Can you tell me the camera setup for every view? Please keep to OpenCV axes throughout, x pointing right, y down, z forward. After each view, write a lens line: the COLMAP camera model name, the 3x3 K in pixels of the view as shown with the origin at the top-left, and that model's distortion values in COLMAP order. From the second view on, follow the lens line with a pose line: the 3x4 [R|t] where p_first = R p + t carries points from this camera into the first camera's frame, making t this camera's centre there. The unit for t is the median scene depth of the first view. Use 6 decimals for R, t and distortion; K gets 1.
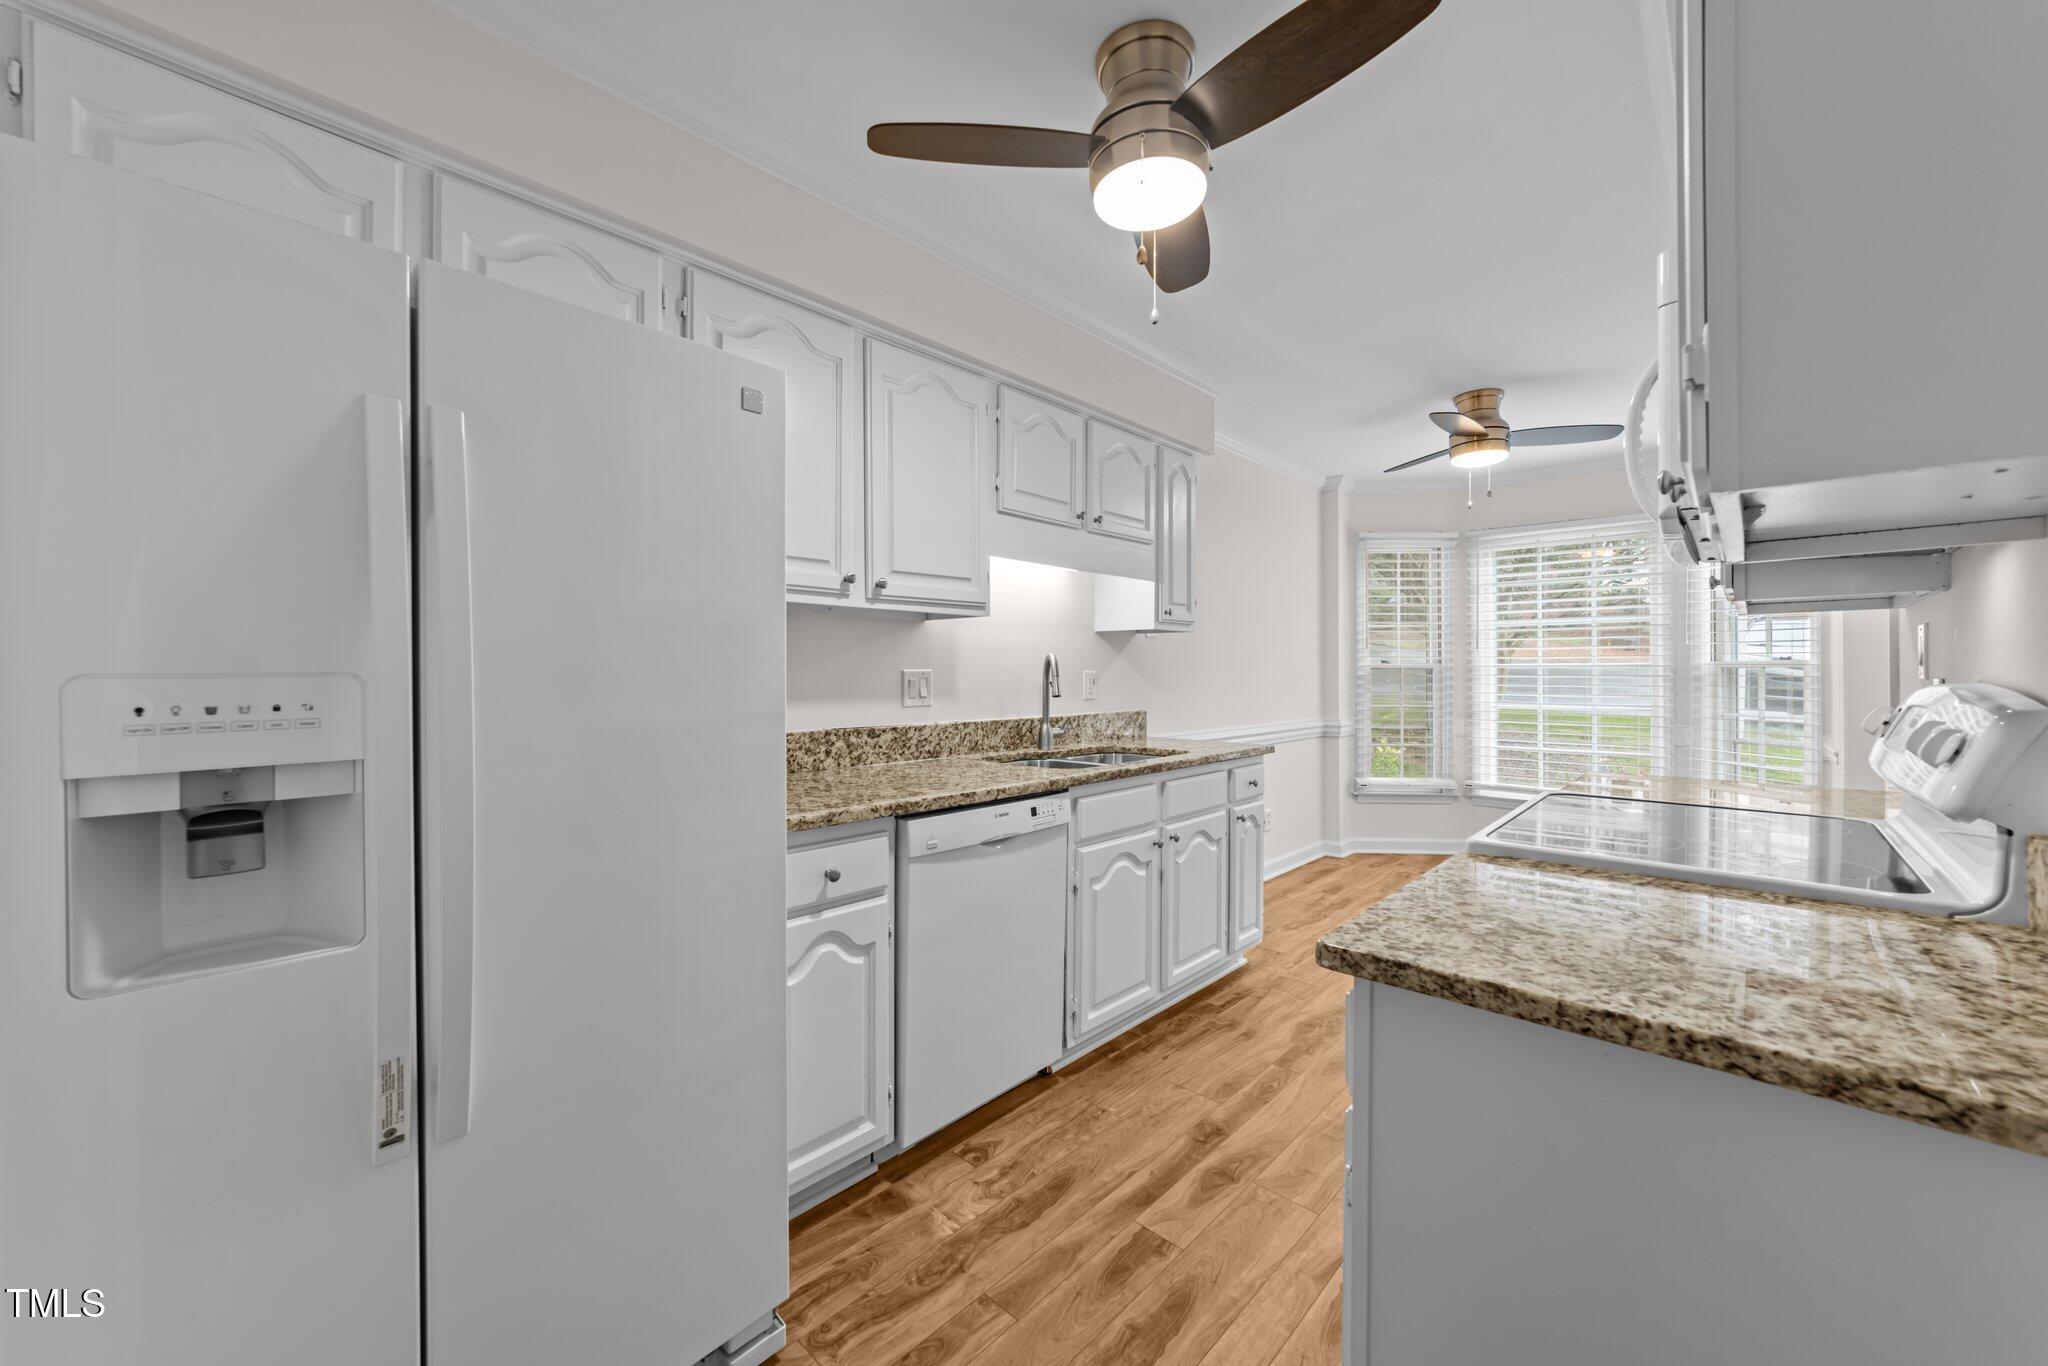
lens RADIAL K [[782.5, 0, 1028.2], [0, 782.5, 670.6], [0, 0, 1]] dist [-0.006023, 0.001483]
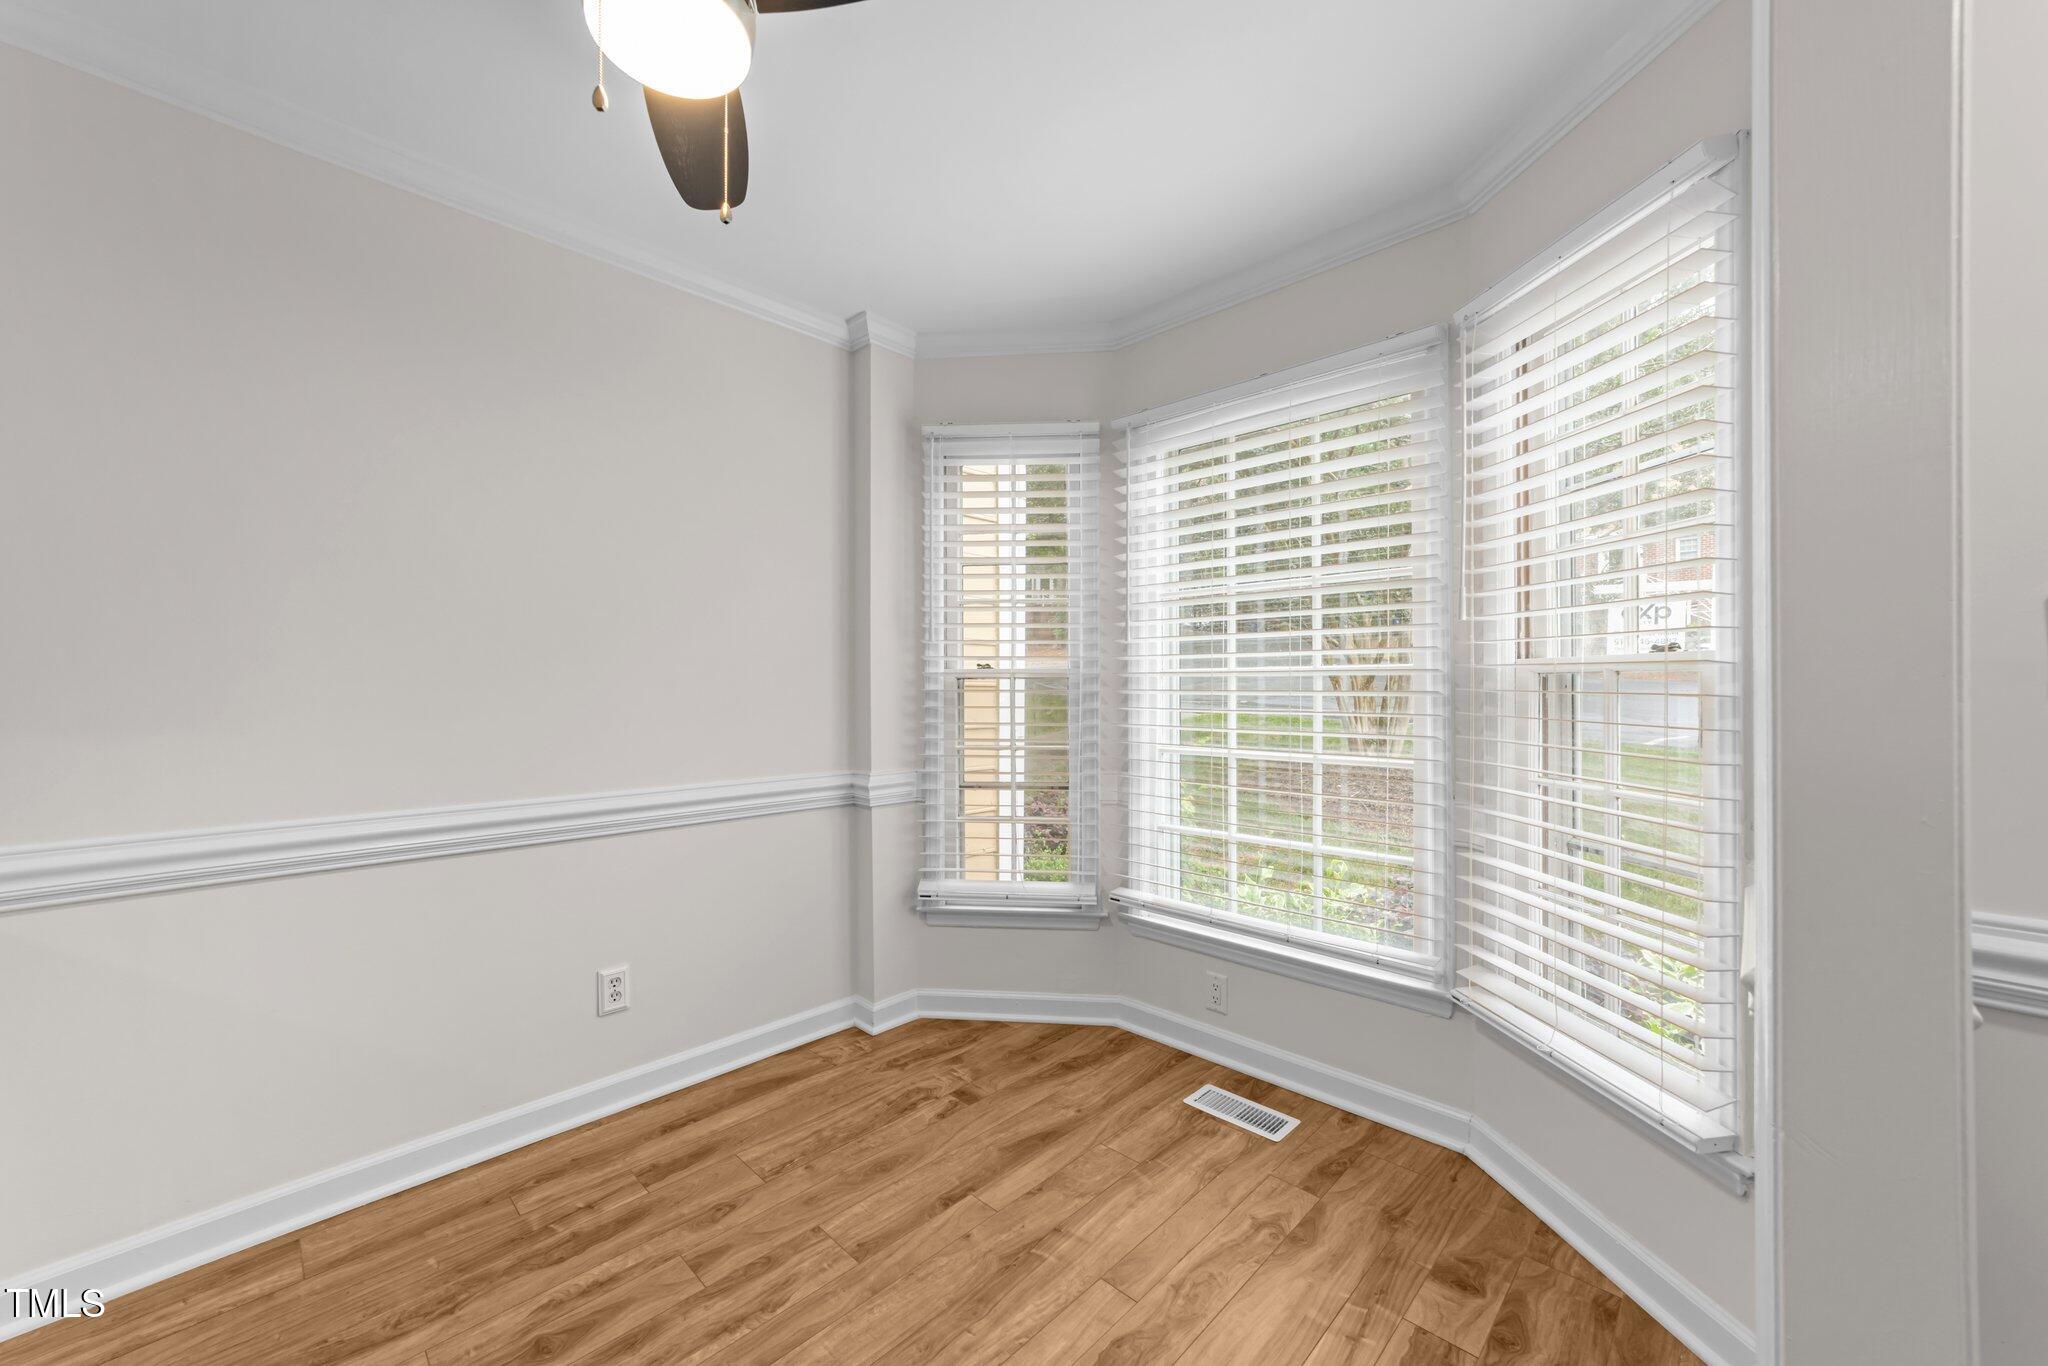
lens RADIAL K [[782.5, 0, 1025.2], [0, 782.5, 691.7], [0, 0, 1]] dist [-0.006023, 0.001483]
pose [[0.999814, -0.001696, -0.019211, 0.573100], [0.001861, 0.999961, 0.008614, 0.002160], [0.019196, -0.008649, 0.999778, 0.525507]]
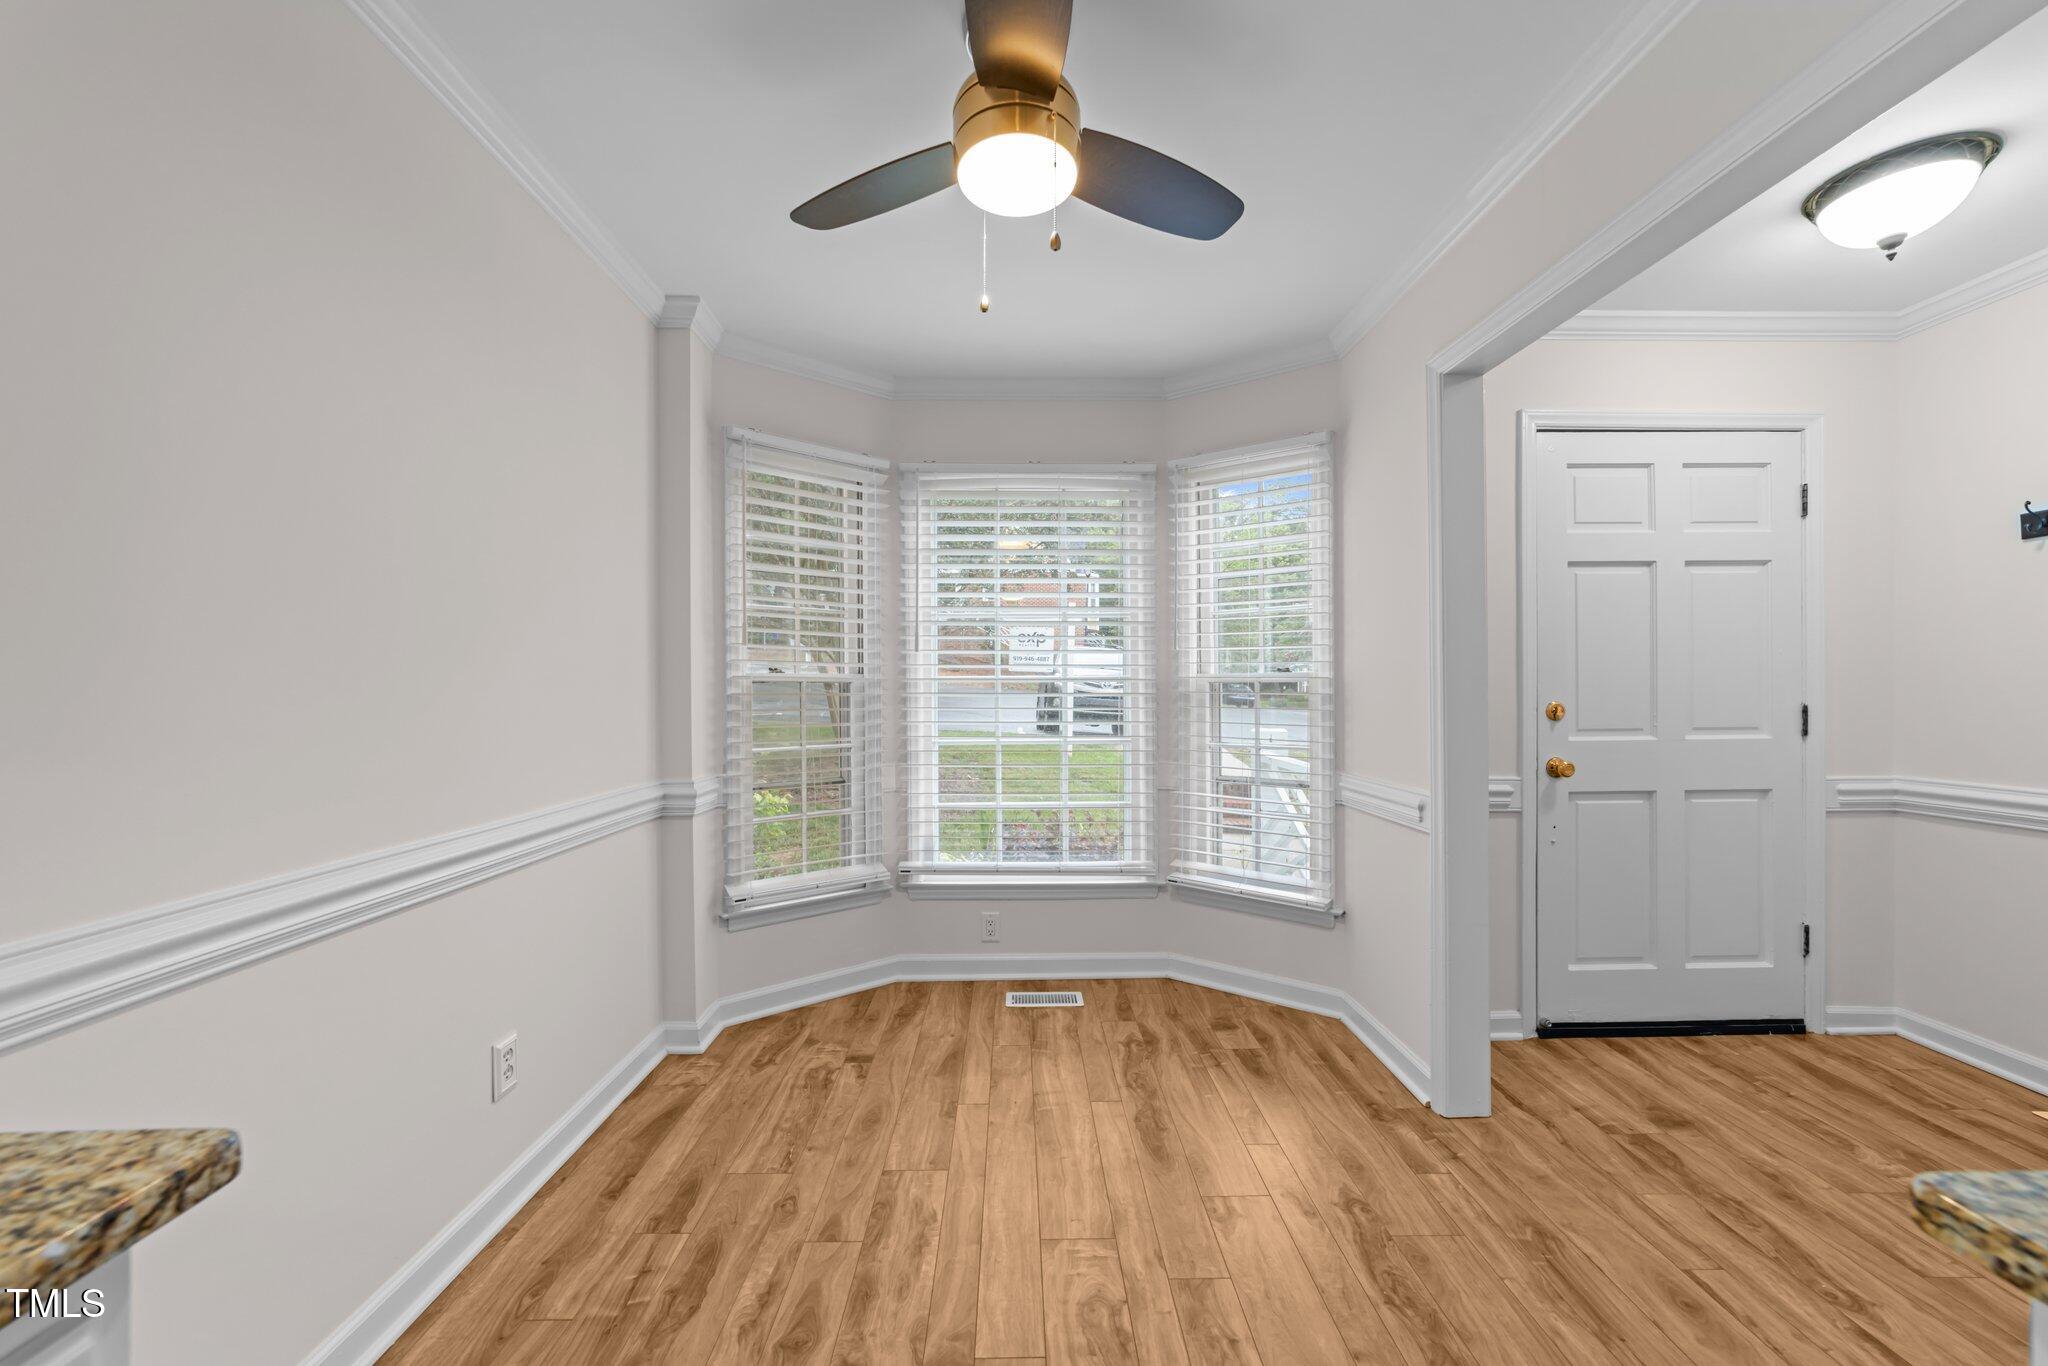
lens RADIAL K [[782.5, 0, 1023.2], [0, 782.5, 696.6], [0, 0, 1]] dist [-0.006023, 0.001483]
pose [[0.719135, -0.005194, 0.694851, 0.223635], [0.001583, 0.999982, 0.005836, 0.005361], [-0.694868, -0.003097, 0.719130, 0.544000]]
